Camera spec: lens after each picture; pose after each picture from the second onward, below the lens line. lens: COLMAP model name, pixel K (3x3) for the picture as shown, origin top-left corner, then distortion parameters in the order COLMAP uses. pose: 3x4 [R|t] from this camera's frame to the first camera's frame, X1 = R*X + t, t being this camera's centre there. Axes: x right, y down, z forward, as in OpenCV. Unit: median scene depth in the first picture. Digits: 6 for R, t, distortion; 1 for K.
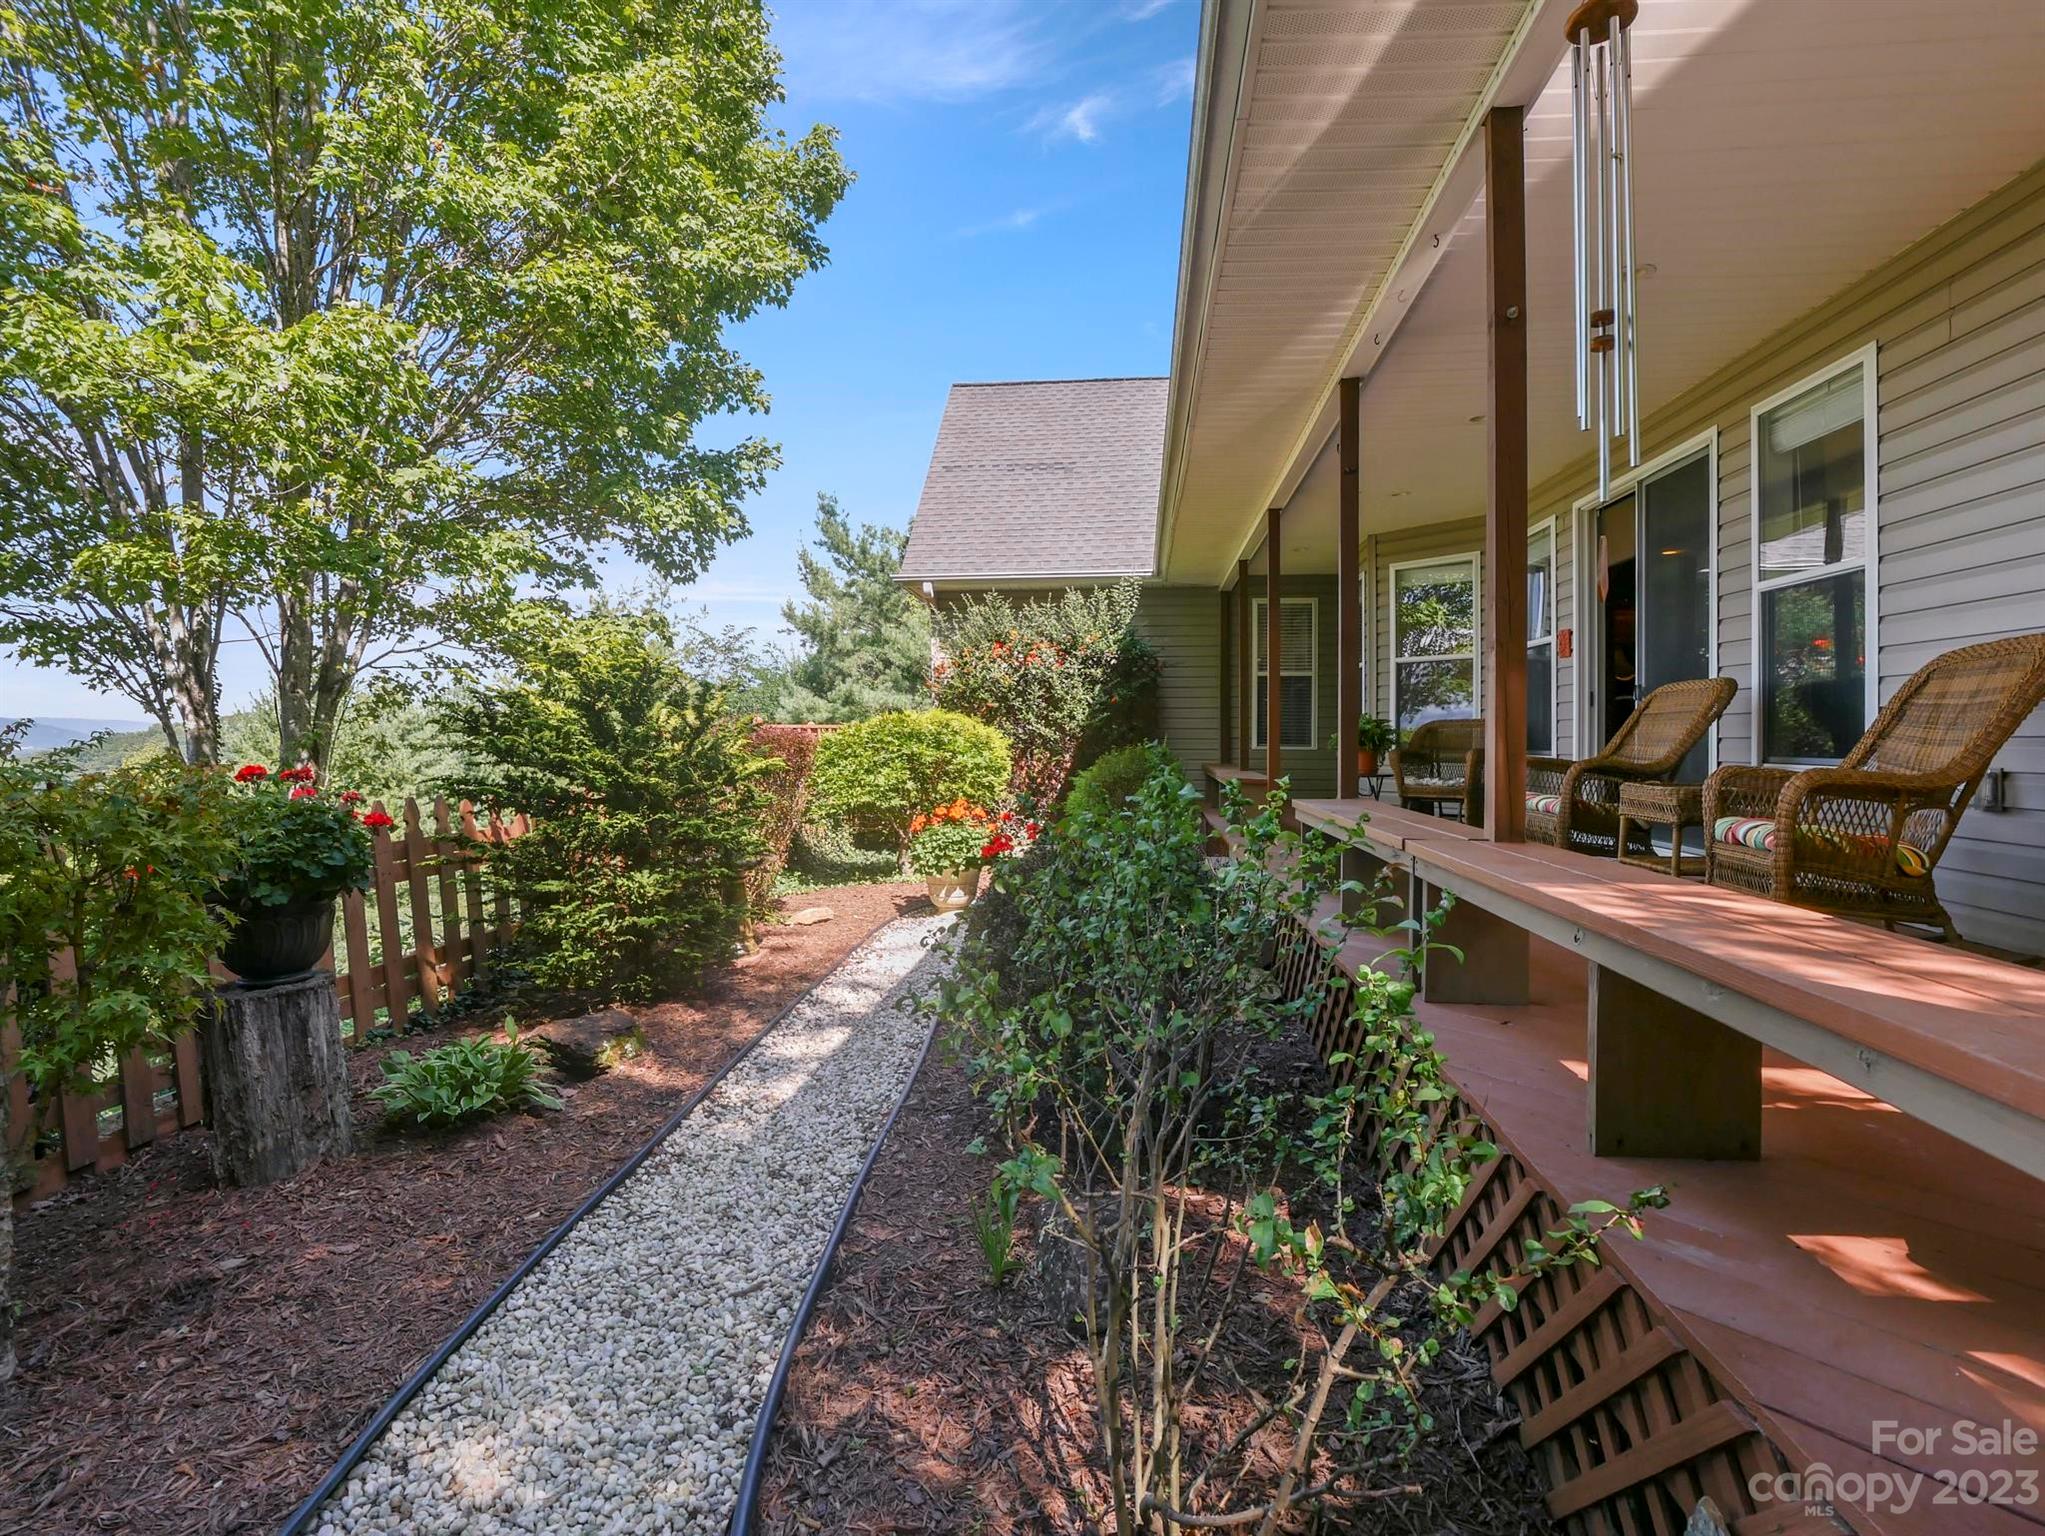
lens RADIAL K [[1013.1, 0, 1016.9], [0, 1013.1, 750.9], [0, 0, 1]] dist [-0.010308, -0.002581]
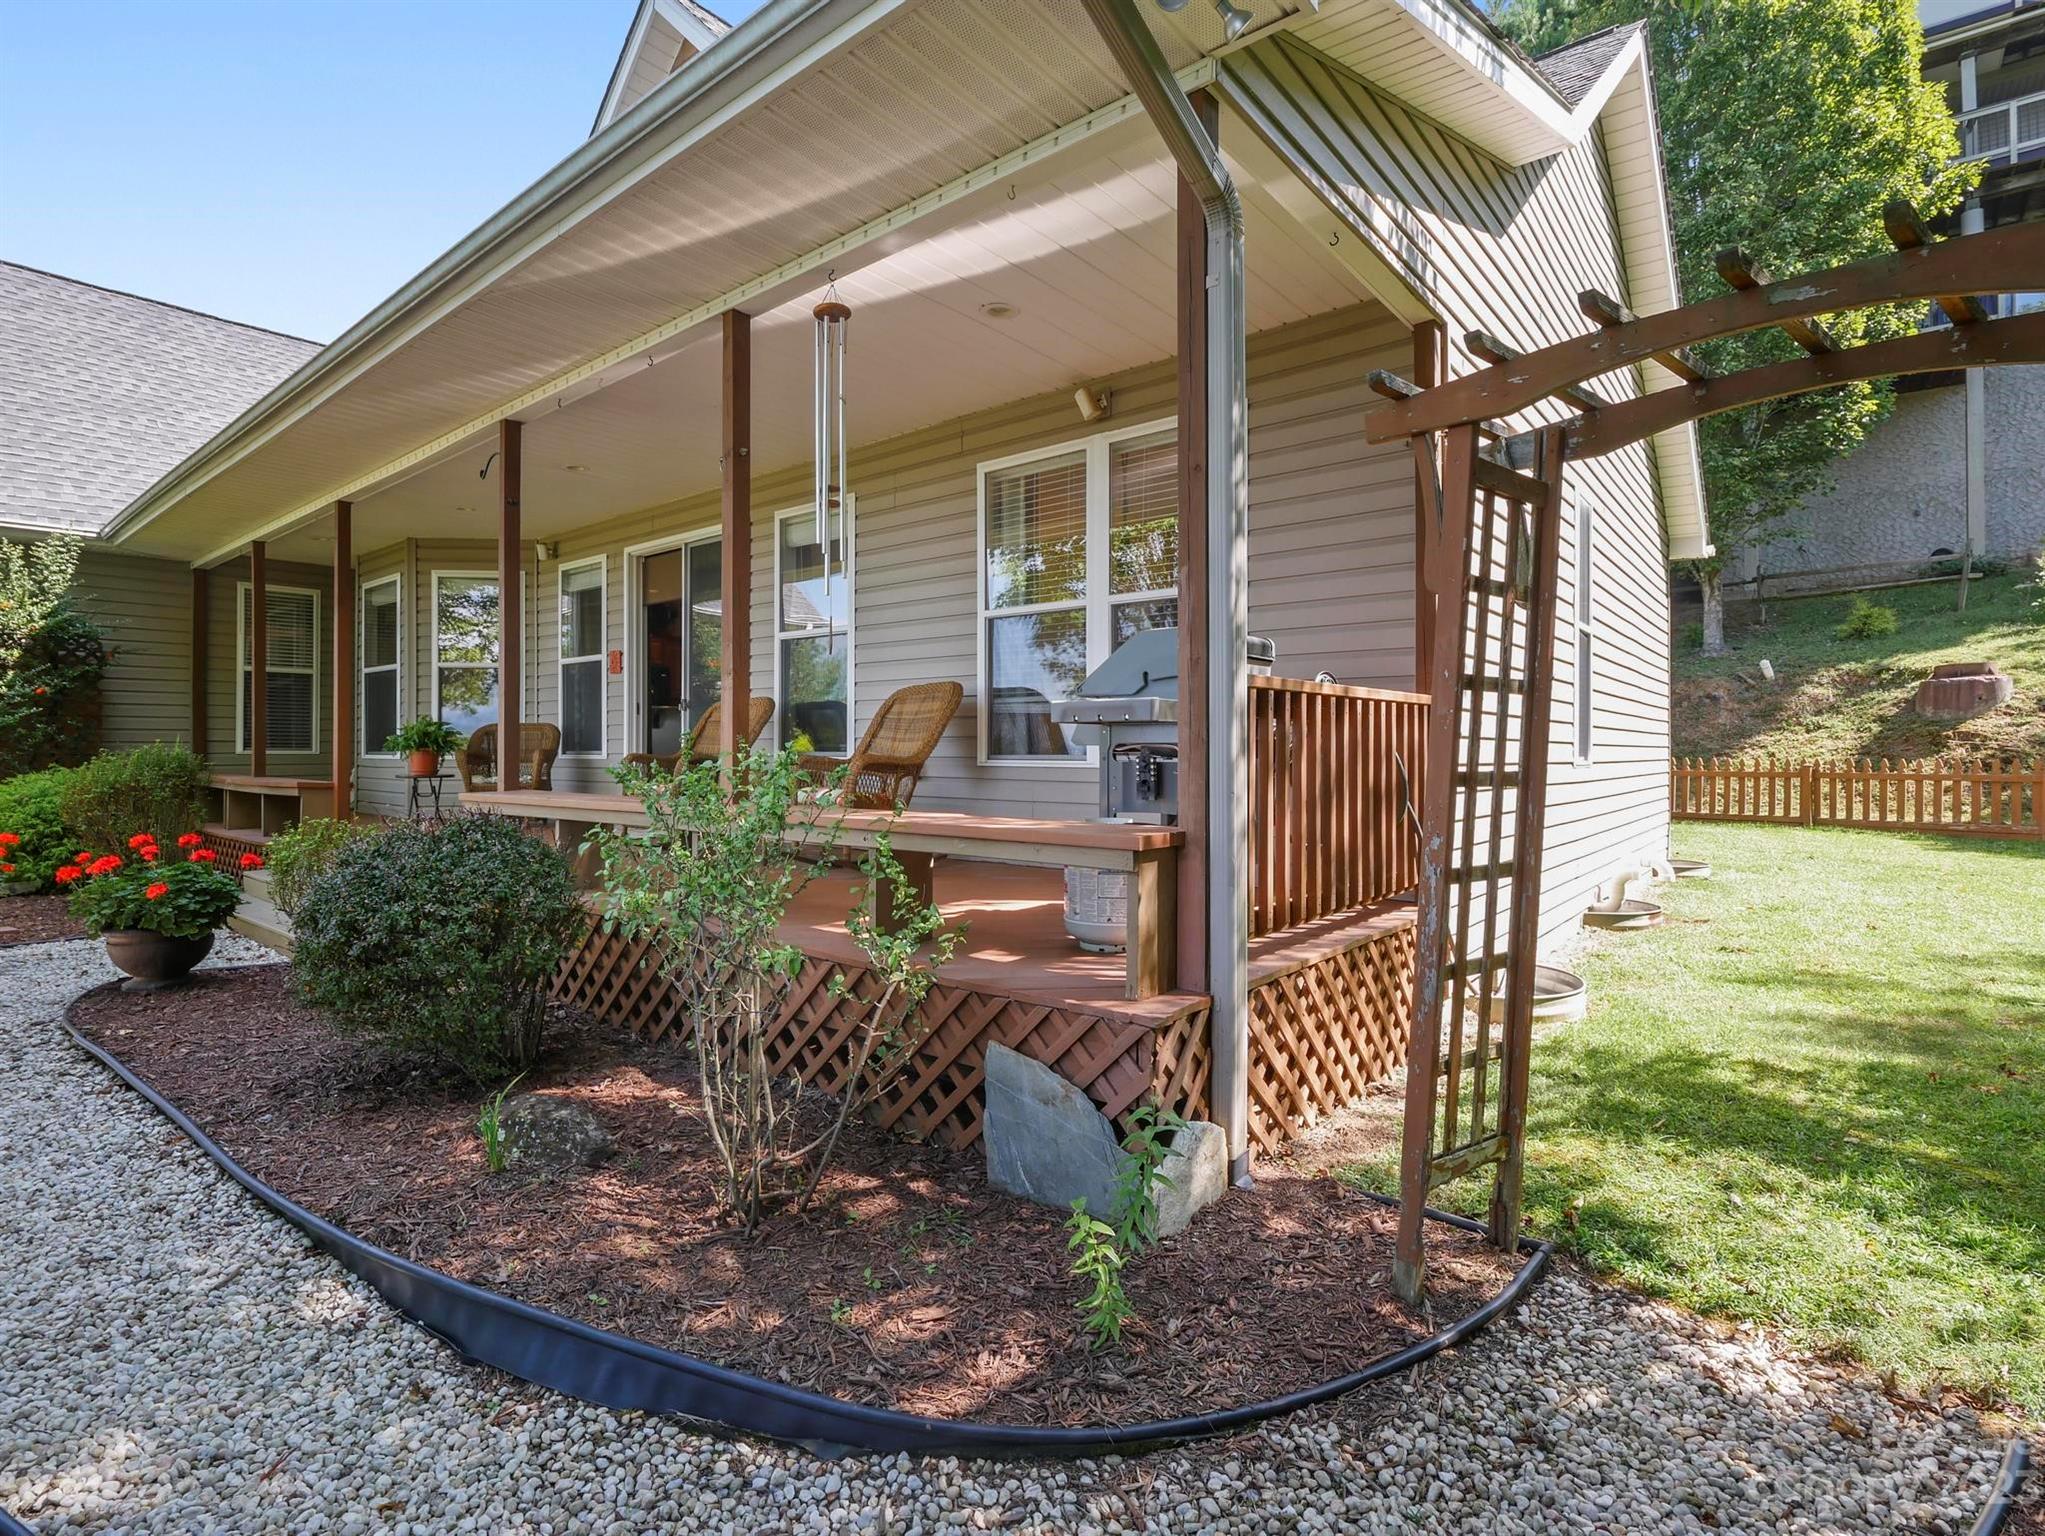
lens RADIAL K [[1013.1, 0, 1027.7], [0, 1013.1, 758.7], [0, 0, 1]] dist [-0.010308, -0.002581]
pose [[0.534534, -0.010711, 0.845079, -0.171639], [0.010967, 0.999923, 0.005736, 0.006282], [-0.845076, 0.006202, 0.534611, -0.049784]]
